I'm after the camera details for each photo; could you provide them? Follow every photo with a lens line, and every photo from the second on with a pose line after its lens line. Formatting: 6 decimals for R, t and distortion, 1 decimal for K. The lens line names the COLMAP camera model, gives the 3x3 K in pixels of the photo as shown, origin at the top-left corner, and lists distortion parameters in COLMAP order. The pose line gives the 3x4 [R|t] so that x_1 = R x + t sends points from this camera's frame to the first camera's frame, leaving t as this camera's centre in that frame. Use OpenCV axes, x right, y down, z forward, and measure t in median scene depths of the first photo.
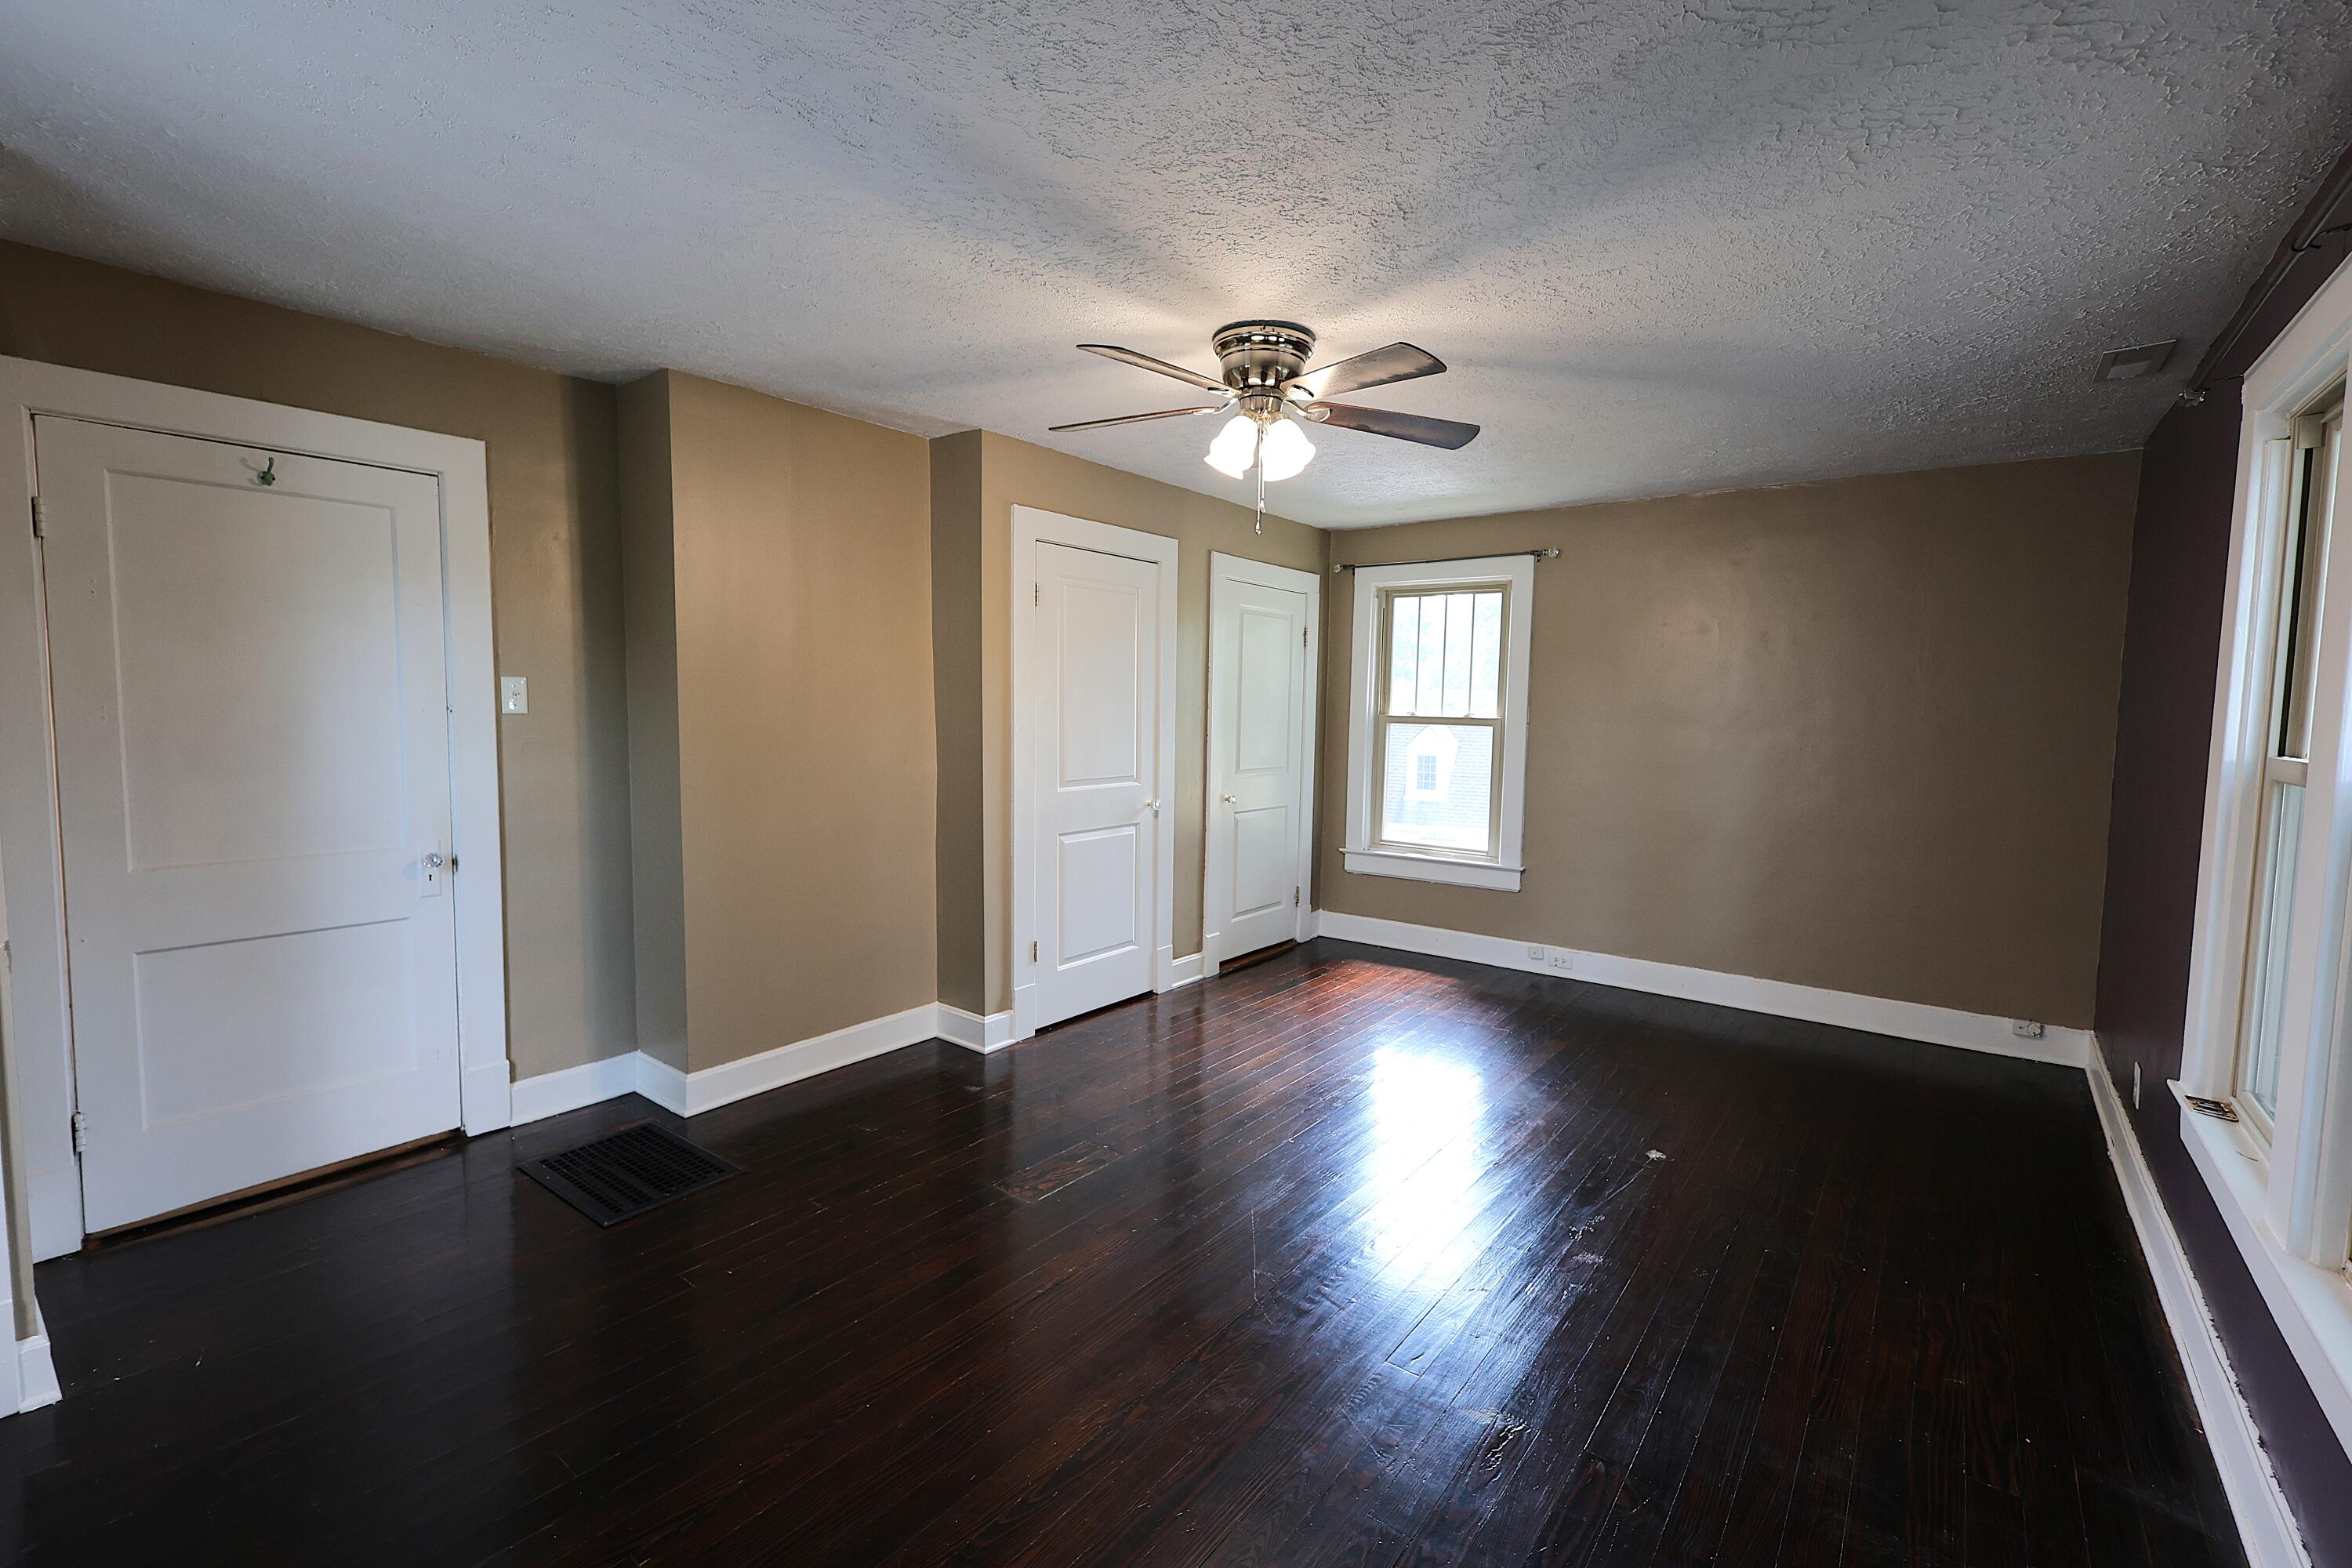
lens RADIAL K [[1017.2, 0, 1174.7], [0, 1017.2, 771.2], [0, 0, 1]] dist [0.002342, -0.000091]
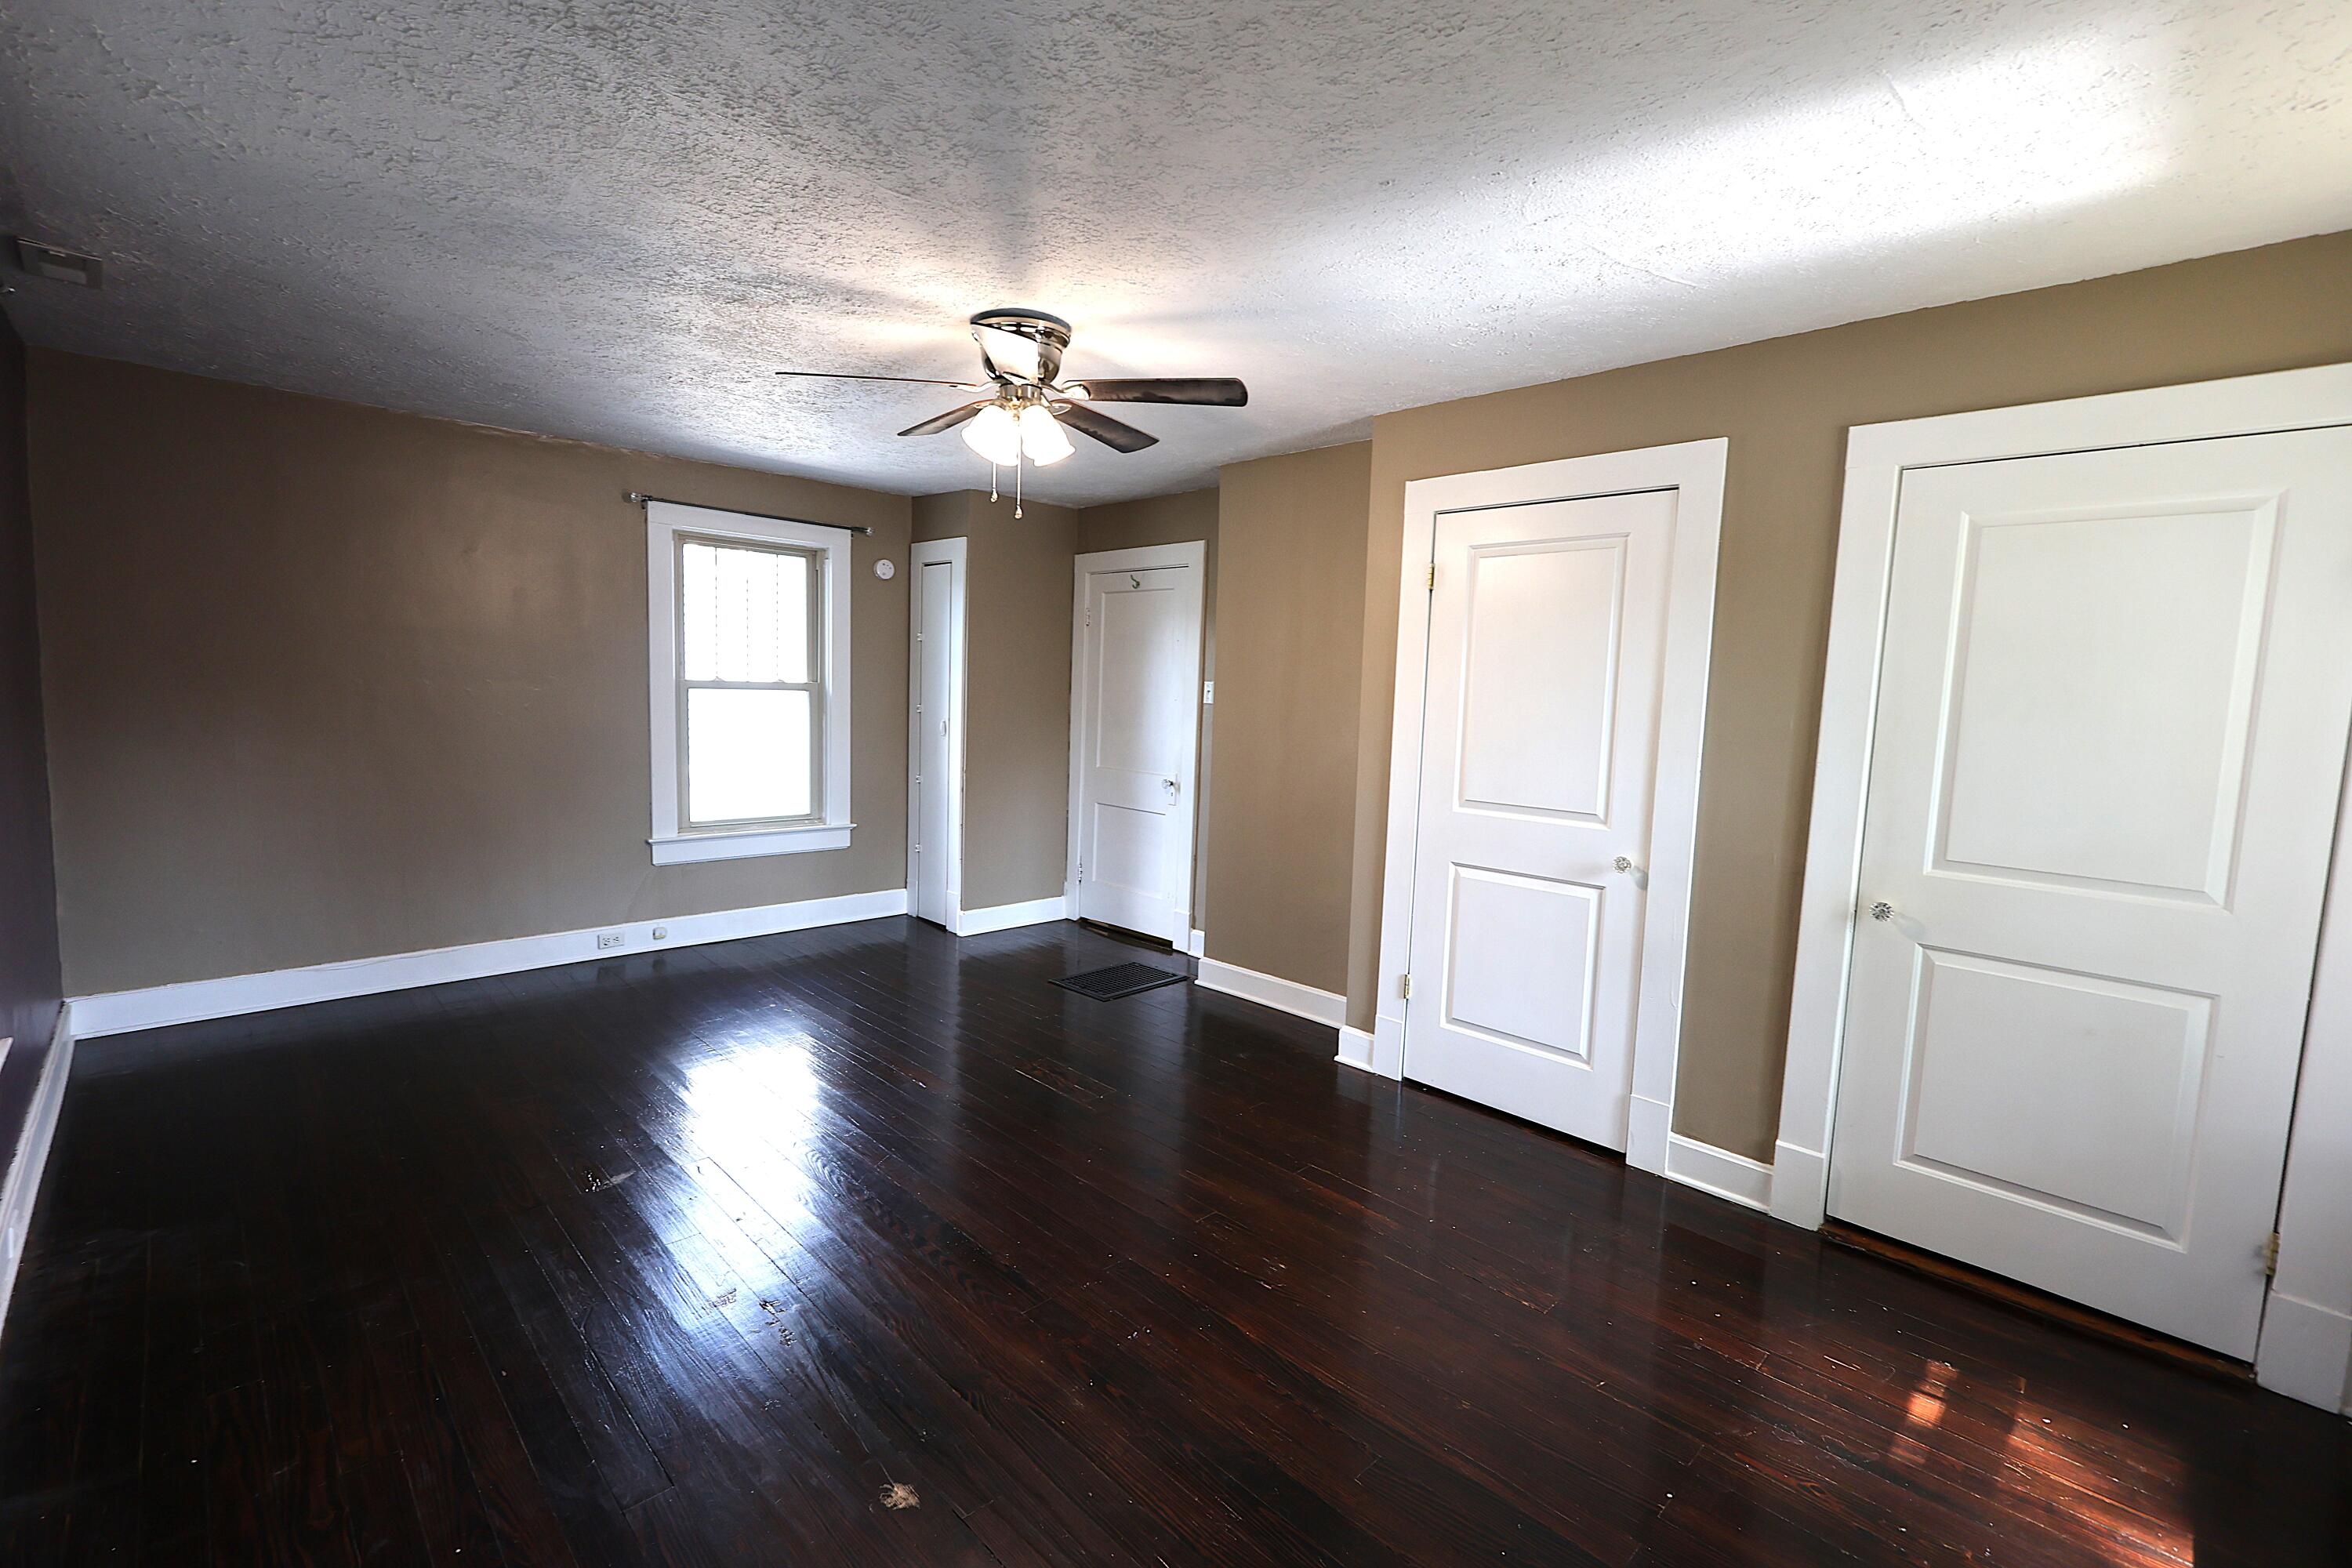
lens RADIAL K [[1017.2, 0, 1174.7], [0, 1017.2, 771.2], [0, 0, 1]] dist [0.002342, -0.000091]
pose [[-0.134696, 0.059722, -0.989086, 0.754074], [-0.108402, 0.991303, 0.074619, -0.050756], [0.984940, 0.117270, -0.127050, 0.908724]]
